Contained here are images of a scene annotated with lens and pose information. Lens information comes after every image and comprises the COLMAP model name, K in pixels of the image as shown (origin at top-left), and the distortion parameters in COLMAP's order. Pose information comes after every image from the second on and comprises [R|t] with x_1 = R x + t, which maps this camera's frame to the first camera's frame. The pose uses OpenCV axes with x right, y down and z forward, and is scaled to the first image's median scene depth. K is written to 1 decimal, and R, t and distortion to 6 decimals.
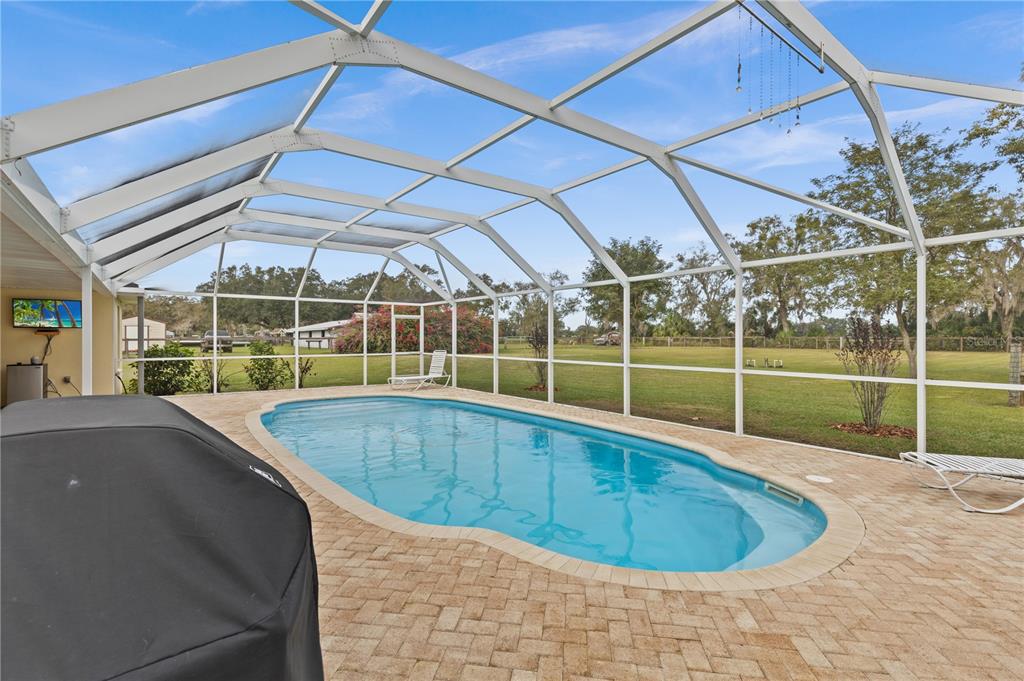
lens RADIAL K [[483.9, 0, 488.8], [0, 483.9, 338.0], [0, 0, 1]] dist [0.001184, 0.000181]
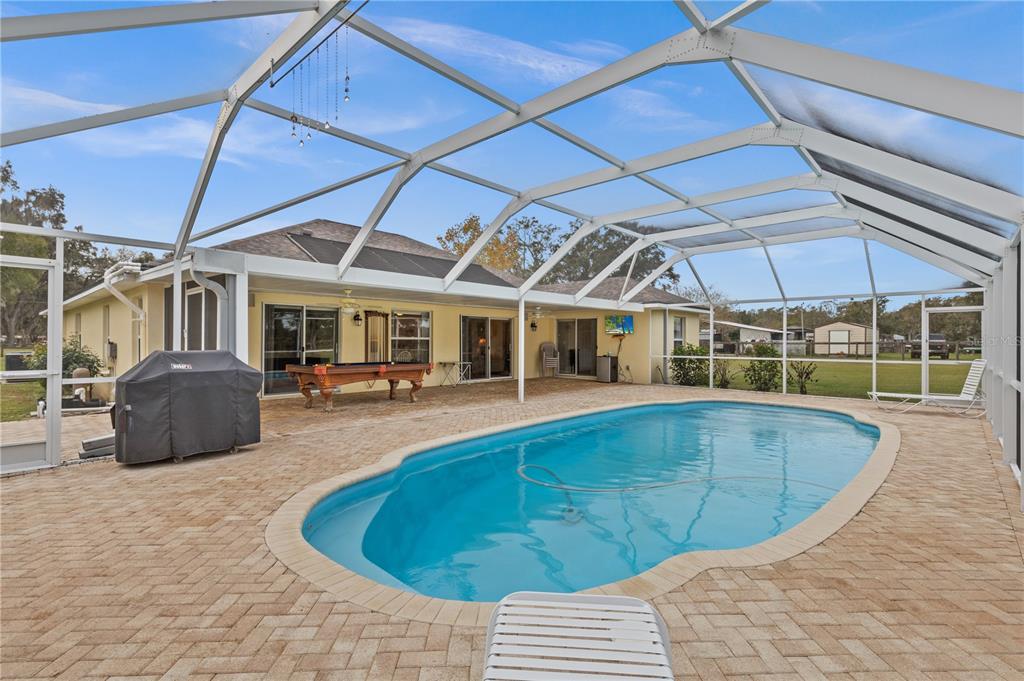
lens RADIAL K [[463.8, 0, 512.0], [0, 463.8, 340.5], [0, 0, 1]] dist [0.002496, 0.000440]
pose [[0.202336, -0.001603, -0.979315, 1.933310], [-0.003687, 0.999990, -0.002399, 0.019846], [0.979309, 0.004096, 0.202328, 1.403417]]
